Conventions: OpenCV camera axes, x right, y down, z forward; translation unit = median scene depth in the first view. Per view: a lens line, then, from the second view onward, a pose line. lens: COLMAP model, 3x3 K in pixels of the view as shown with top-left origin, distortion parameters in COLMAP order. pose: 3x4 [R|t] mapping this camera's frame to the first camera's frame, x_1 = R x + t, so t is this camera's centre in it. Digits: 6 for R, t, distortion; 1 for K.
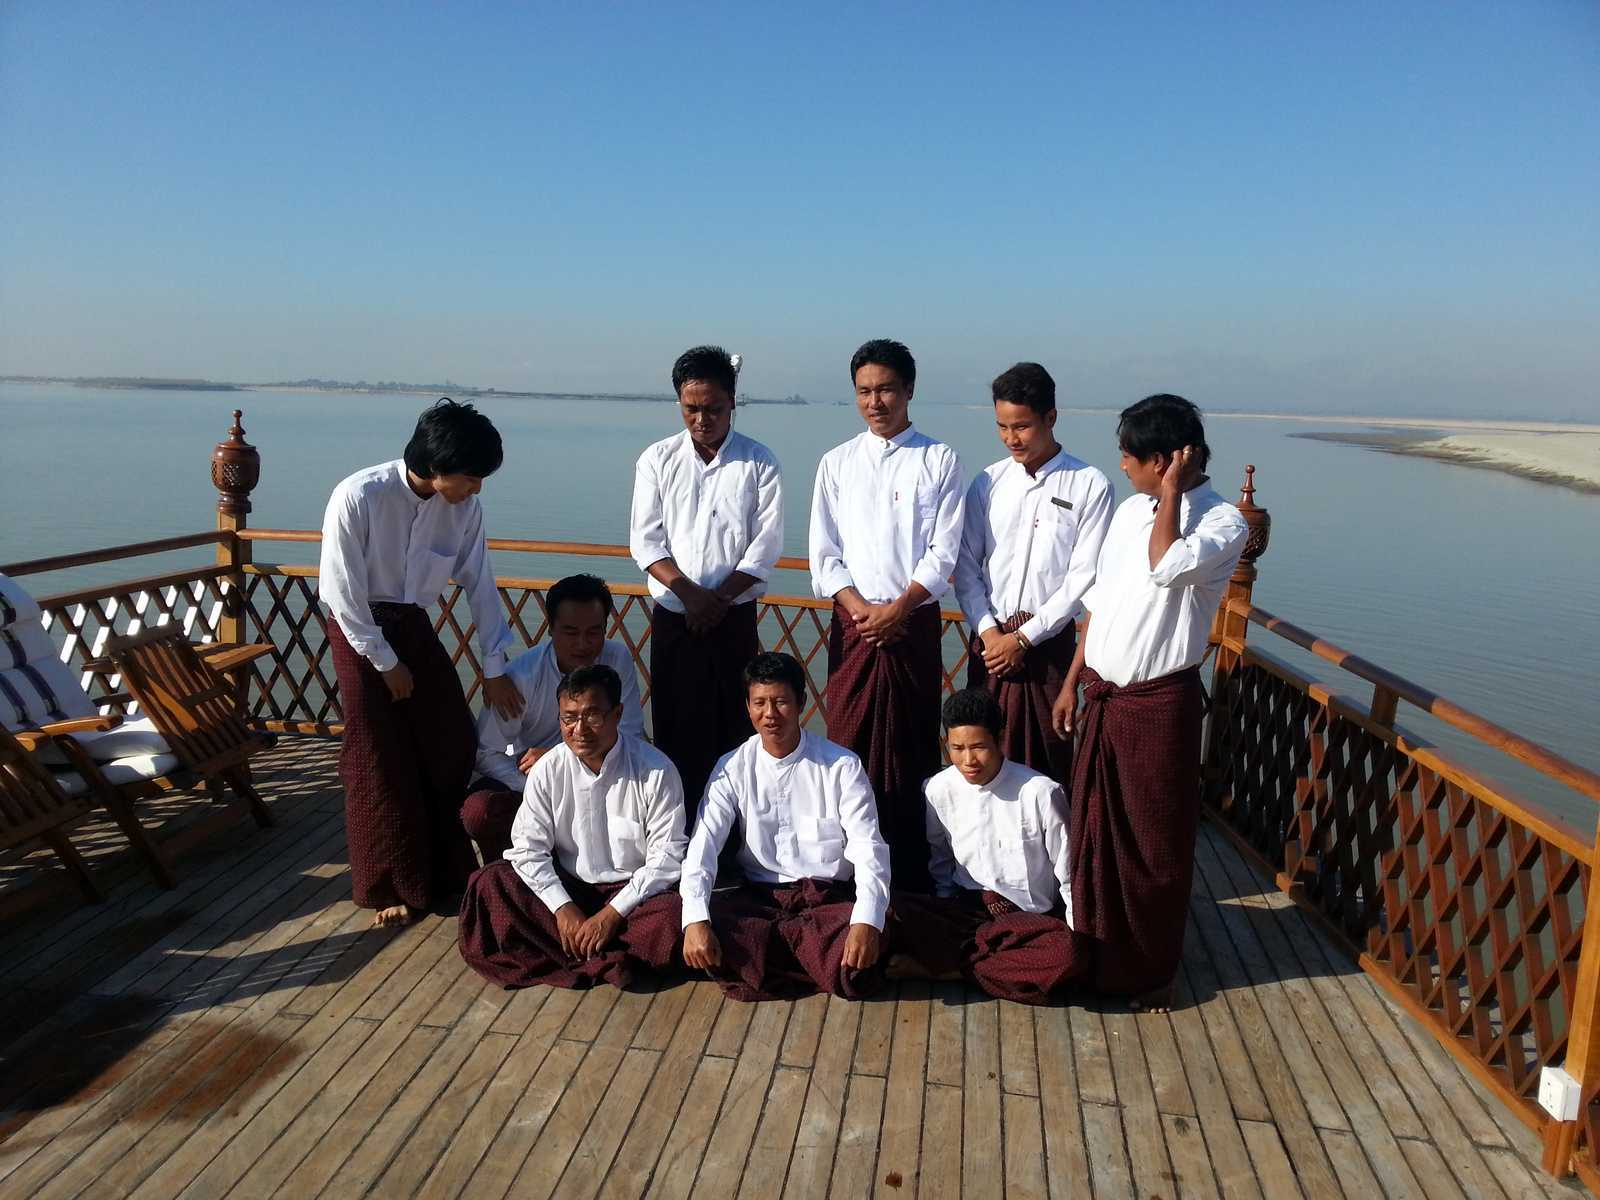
lens RADIAL K [[1273.8, 0, 800.0], [0, 1273.8, 600.0], [0, 0, 1]] dist [0.080250, -0.109172]
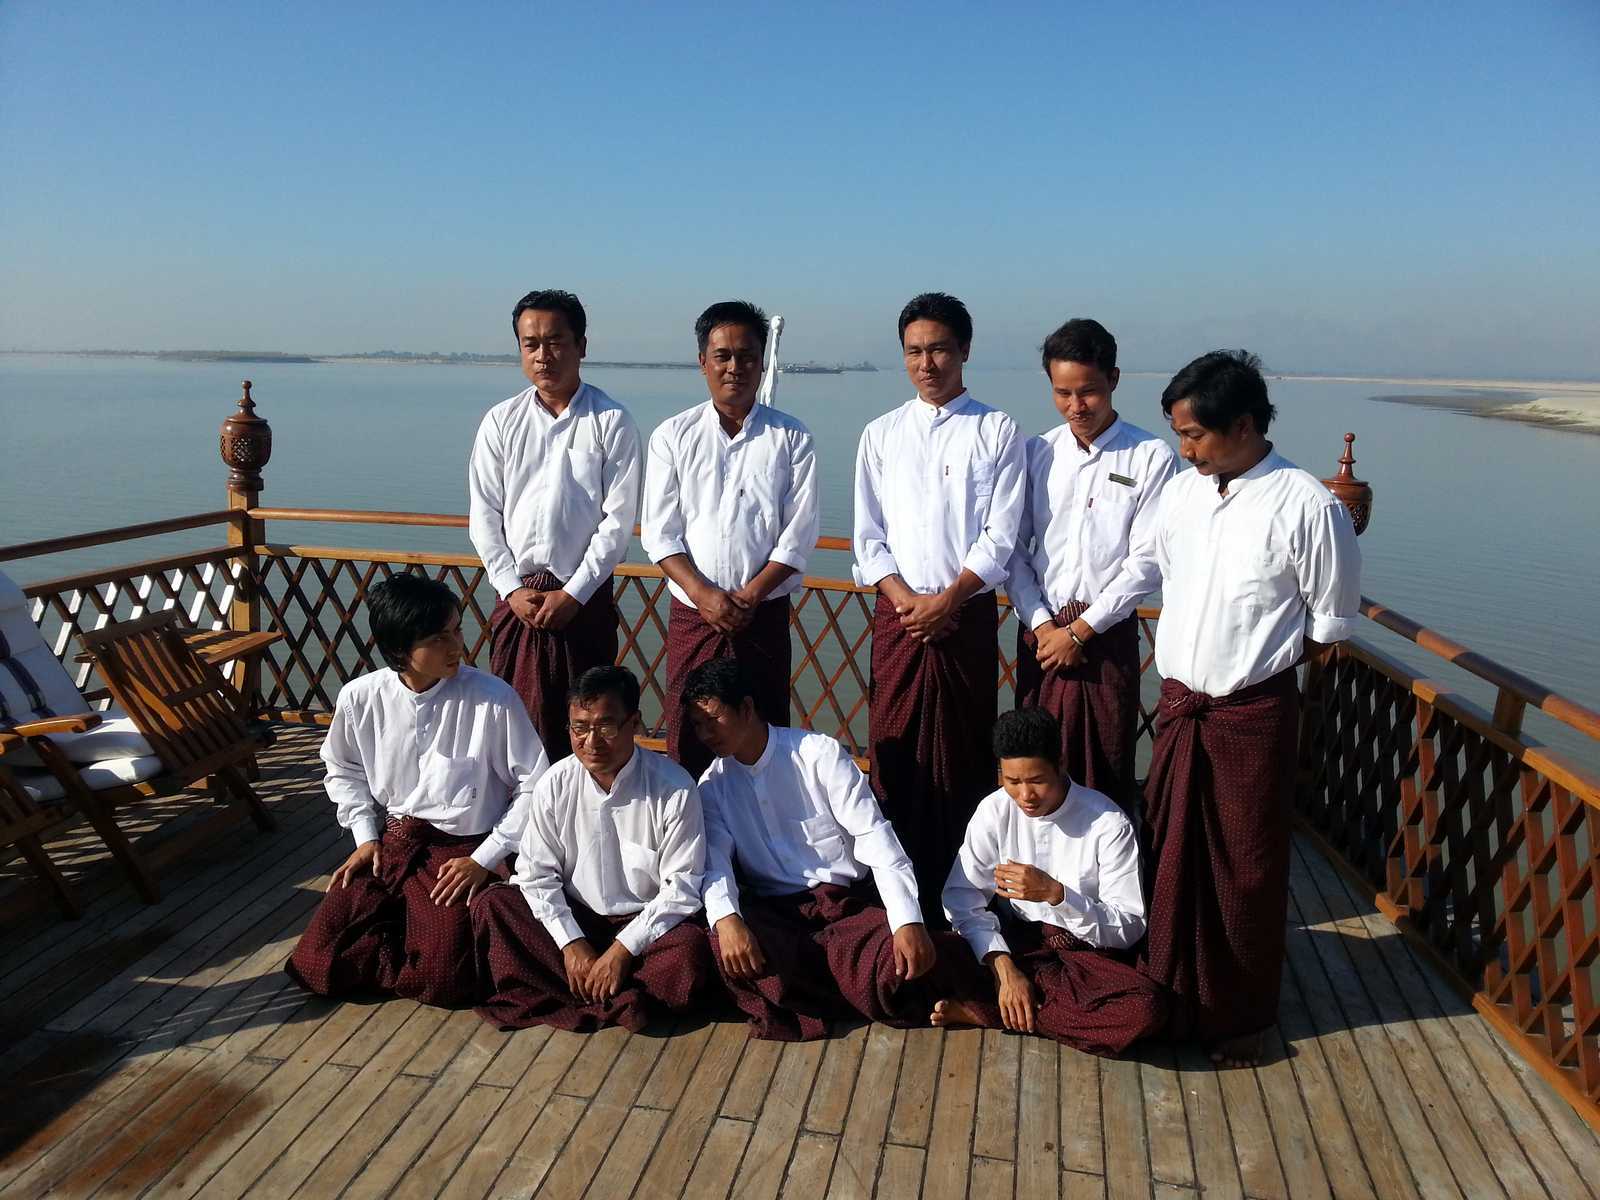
lens RADIAL K [[1269.8, 0, 810.9], [0, 1269.8, 605.2], [0, 0, 1]] dist [0.010256, -0.013168]
pose [[0.998875, -0.000075, -0.047413, 0.026467], [0.001541, 0.999522, 0.030885, -0.018120], [0.047388, -0.030923, 0.998398, 0.134551]]
